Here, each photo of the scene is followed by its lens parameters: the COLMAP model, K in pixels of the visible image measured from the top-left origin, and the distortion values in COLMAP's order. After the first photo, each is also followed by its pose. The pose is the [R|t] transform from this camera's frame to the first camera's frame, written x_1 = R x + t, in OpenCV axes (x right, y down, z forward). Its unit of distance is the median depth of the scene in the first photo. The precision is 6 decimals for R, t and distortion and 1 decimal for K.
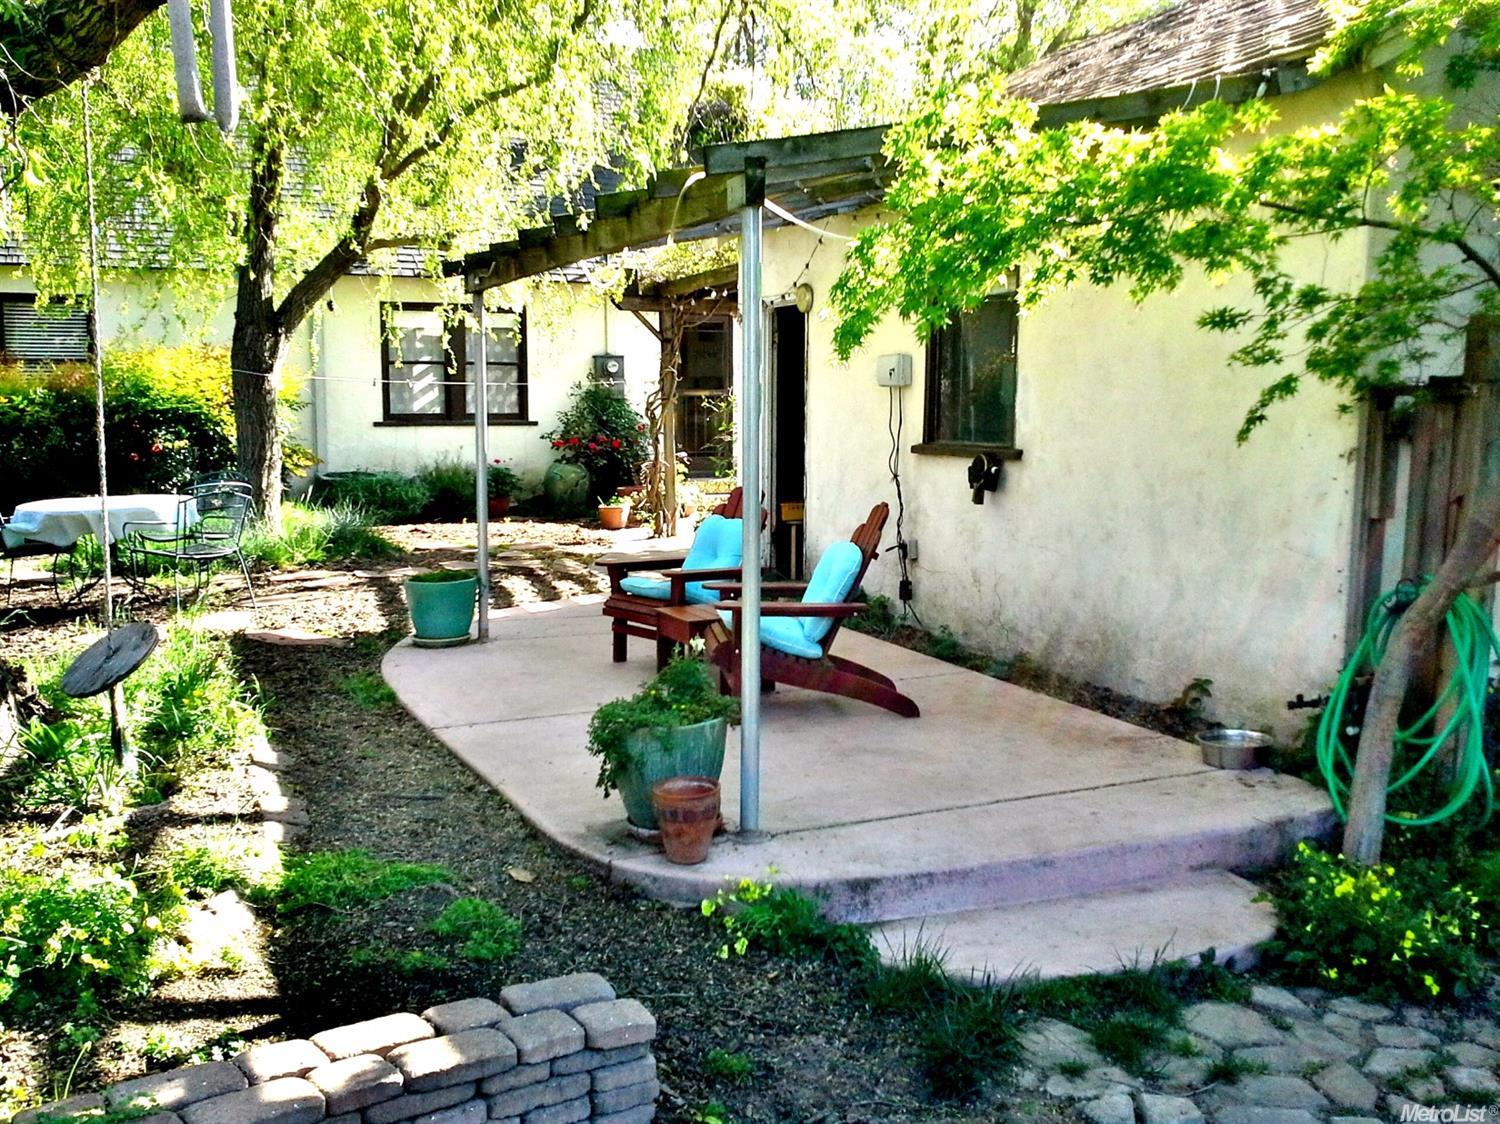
lens RADIAL K [[1388.9, 0, 745.0], [0, 1388.9, 596.0], [0, 0, 1]] dist [0.071742, -0.156123]
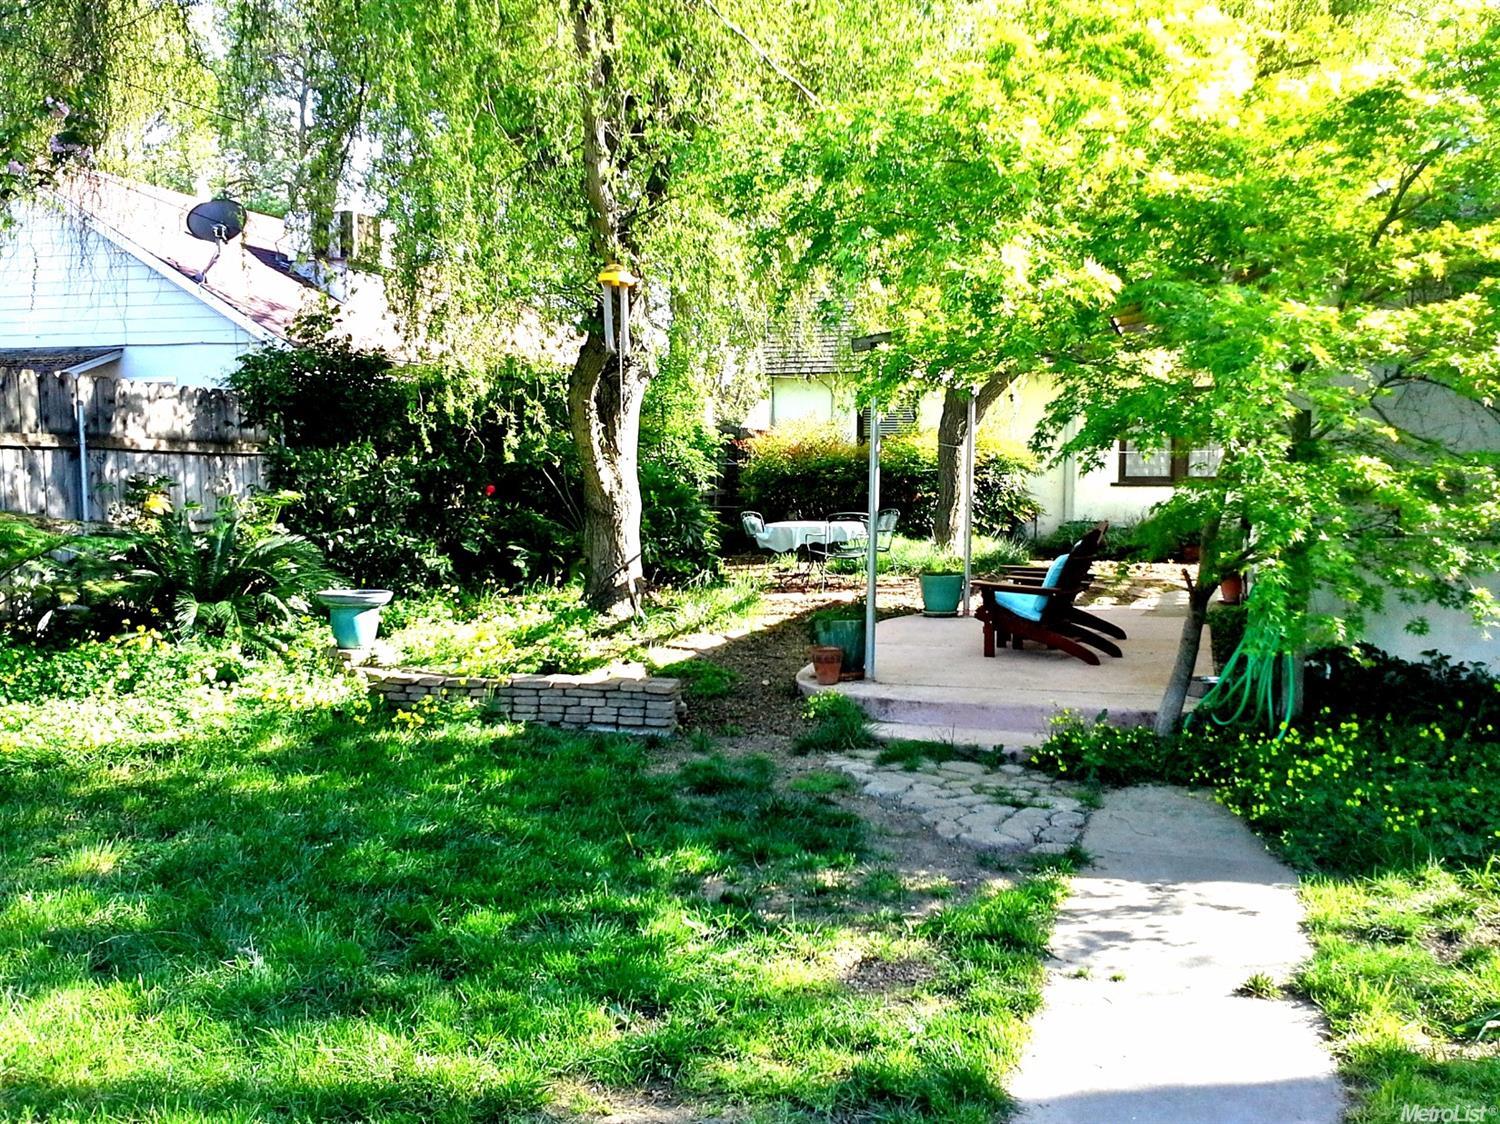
lens RADIAL K [[1388.9, 0, 745.0], [0, 1388.9, 596.0], [0, 0, 1]] dist [0.071742, -0.156123]
pose [[0.757622, 0.064882, -0.649461, 0.614882], [-0.098589, 0.995006, -0.015605, 0.057501], [0.645205, 0.075852, 0.760235, -0.313426]]
